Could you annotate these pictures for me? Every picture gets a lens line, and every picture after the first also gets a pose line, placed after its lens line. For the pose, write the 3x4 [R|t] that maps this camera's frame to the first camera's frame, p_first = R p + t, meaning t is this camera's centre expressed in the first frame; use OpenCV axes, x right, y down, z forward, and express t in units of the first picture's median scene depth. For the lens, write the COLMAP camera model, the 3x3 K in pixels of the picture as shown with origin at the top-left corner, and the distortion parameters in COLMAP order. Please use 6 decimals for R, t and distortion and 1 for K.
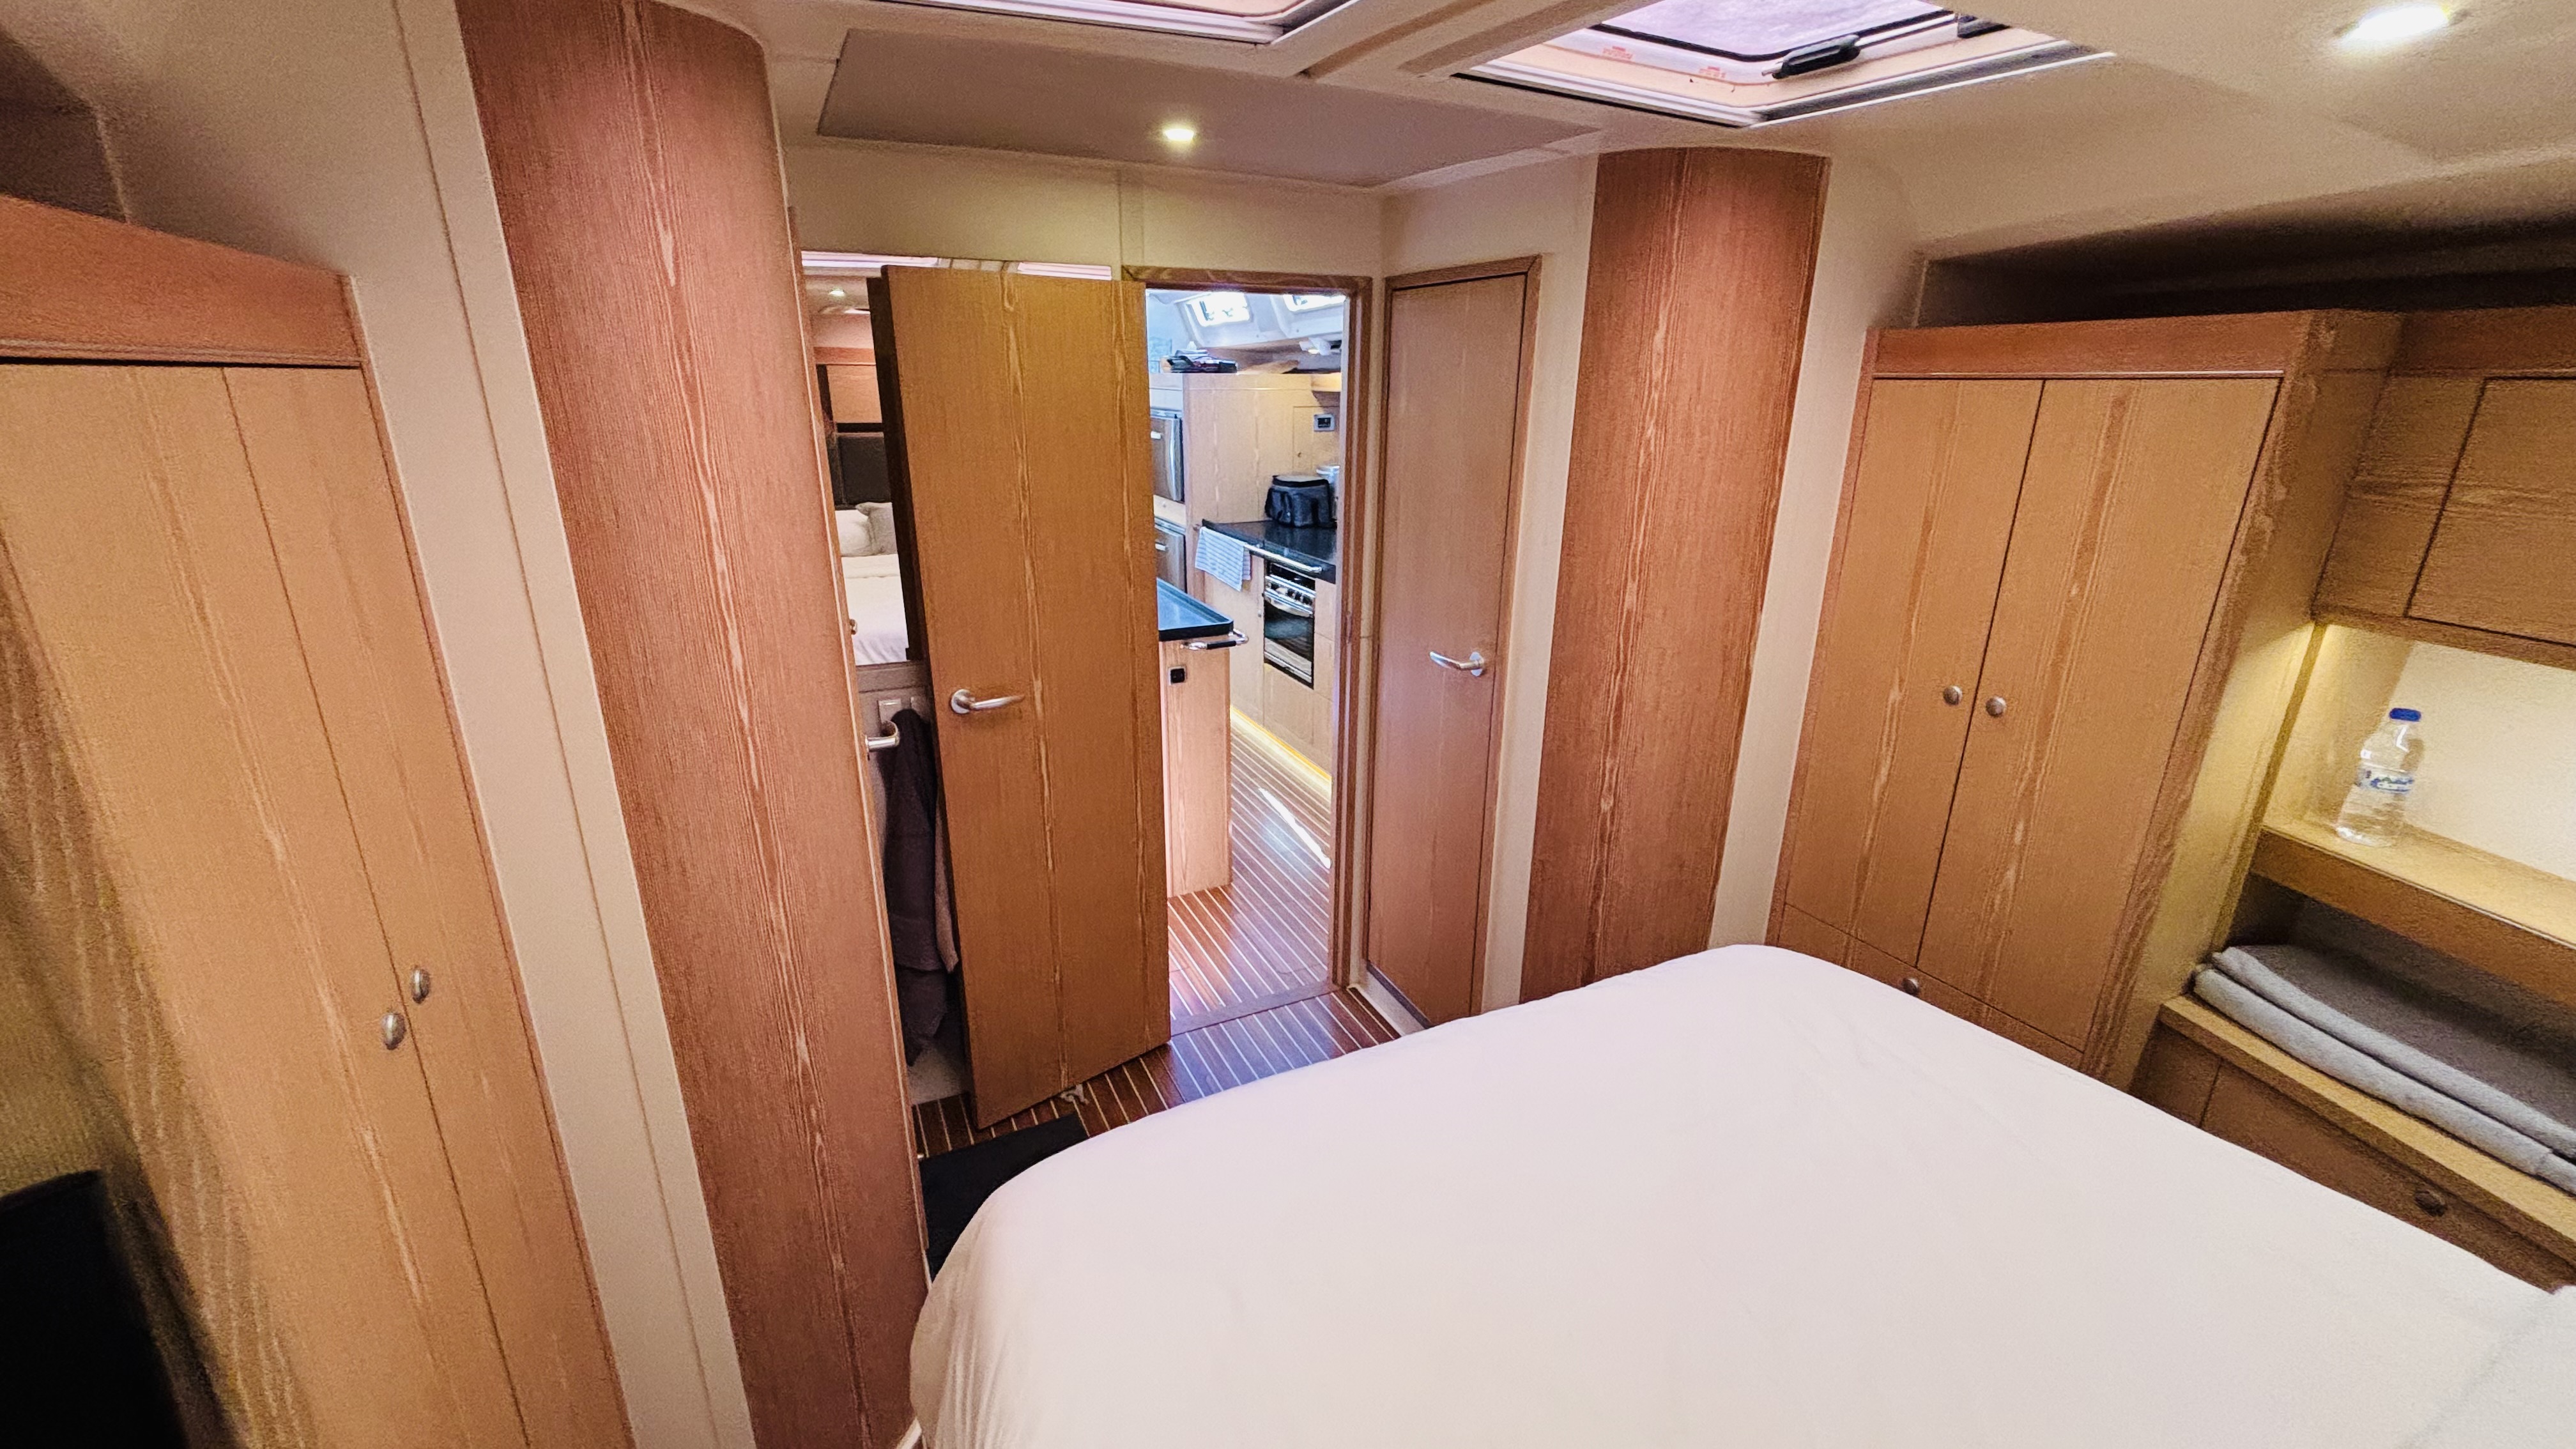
lens RADIAL K [[1034.2, 0, 1306.4], [0, 1034.2, 737.1], [0, 0, 1]] dist [-0.002152, -0.000348]
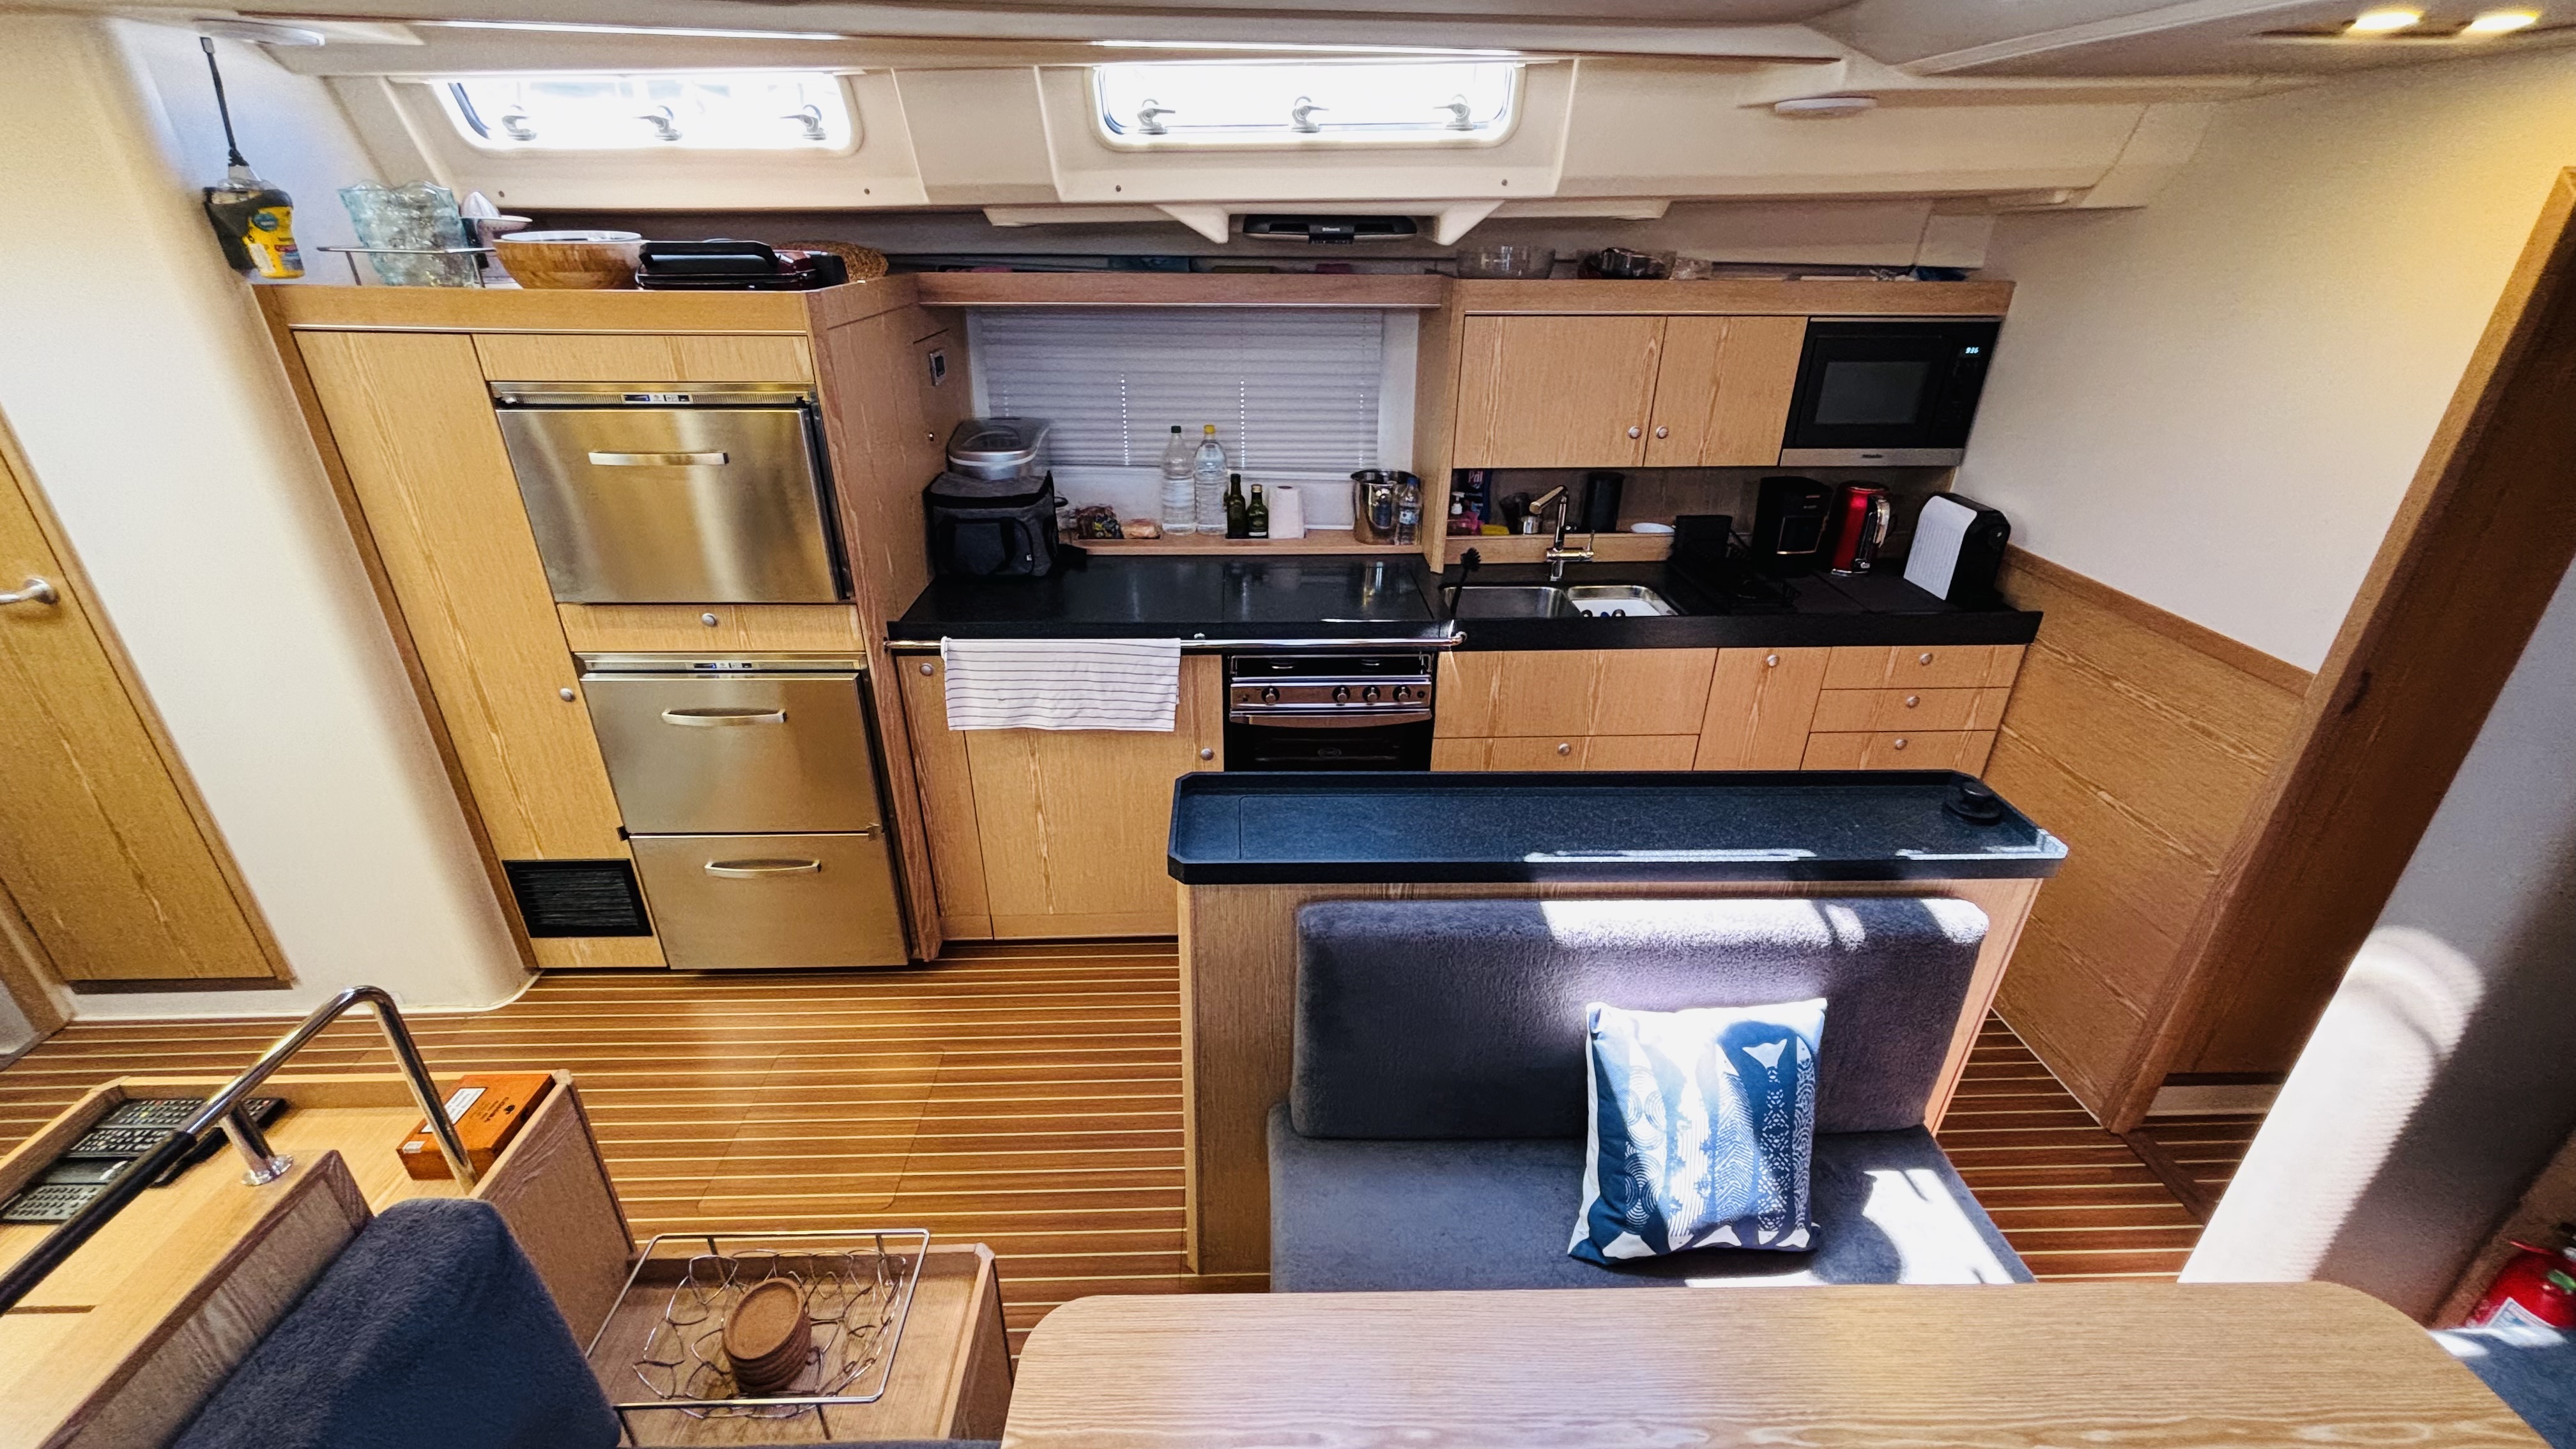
lens RADIAL K [[1032.0, 0, 1285.9], [0, 1032.0, 733.6], [0, 0, 1]] dist [0.000330, -0.000235]
pose [[0.410309, -0.414221, 0.812445, -0.417344], [0.296735, 0.903052, 0.310556, -0.257242], [-0.862319, 0.113657, 0.493445, 0.641658]]
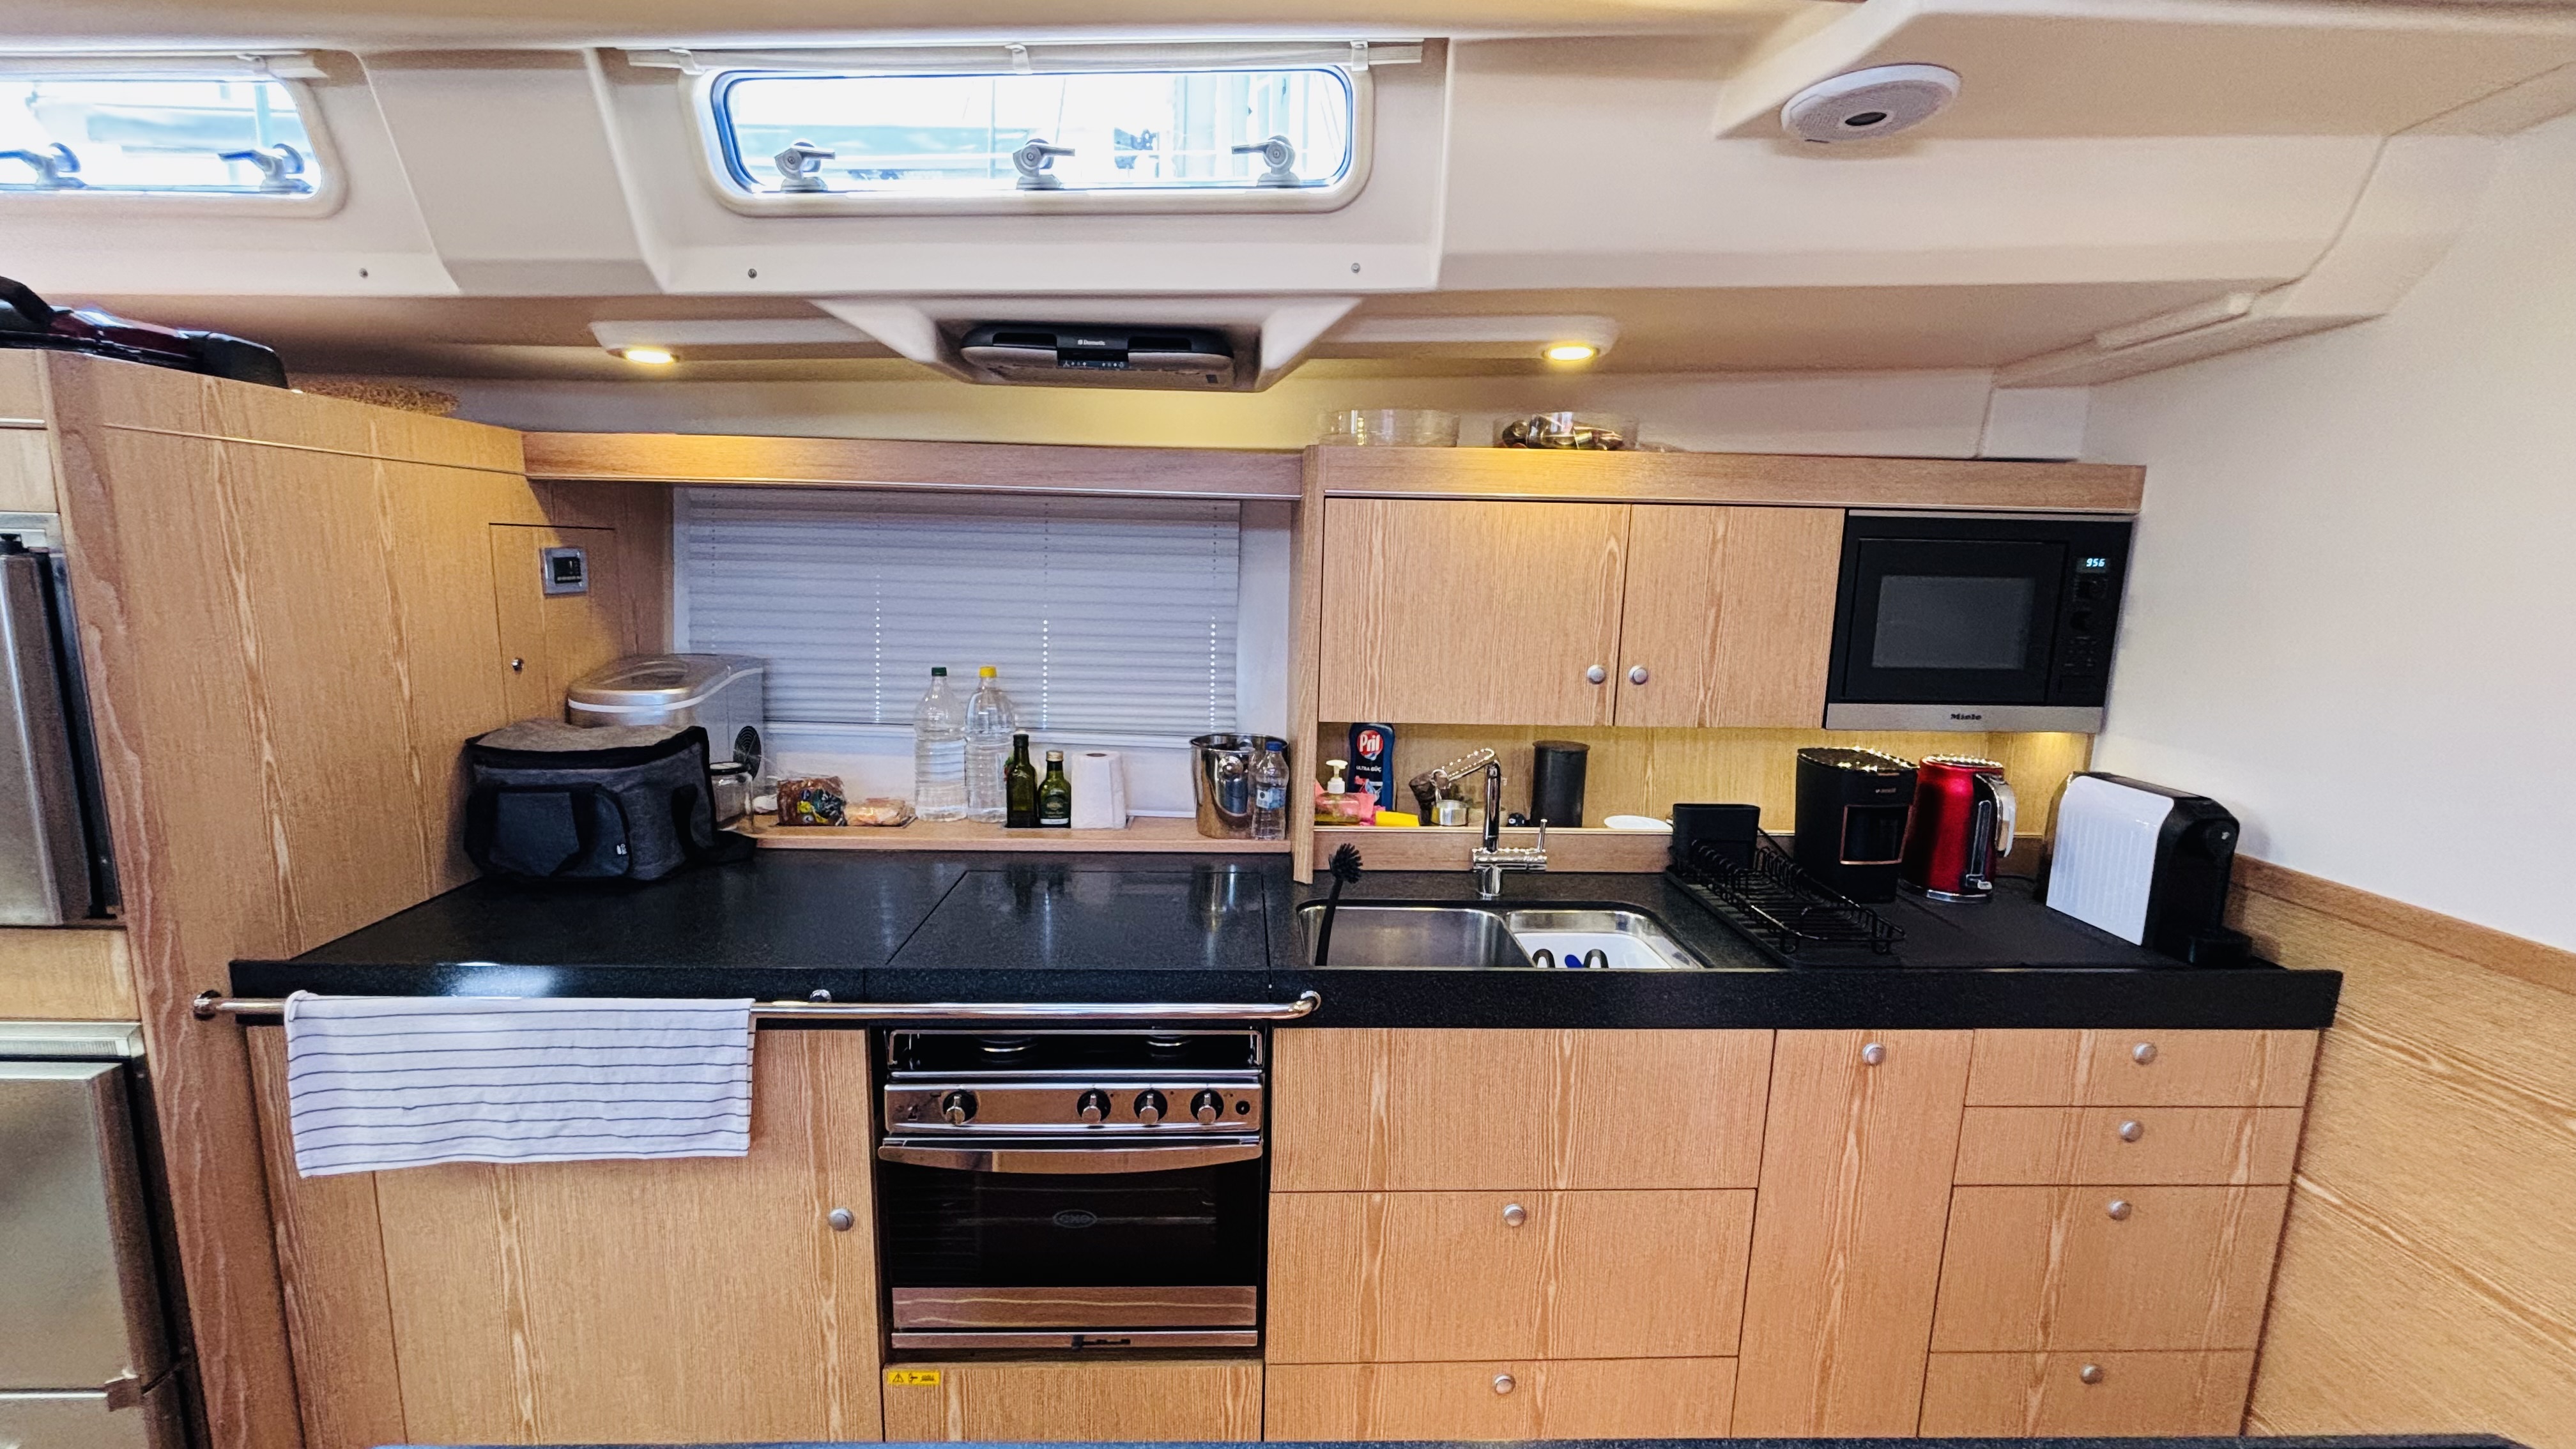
lens RADIAL K [[1036.6, 0, 1283.1], [0, 1036.6, 725.1], [0, 0, 1]] dist [0.001510, -0.000131]
pose [[0.406860, -0.144983, 0.901912, -0.212932], [0.280050, 0.959579, 0.027920, -0.203629], [-0.869504, 0.241221, 0.431017, 0.676186]]
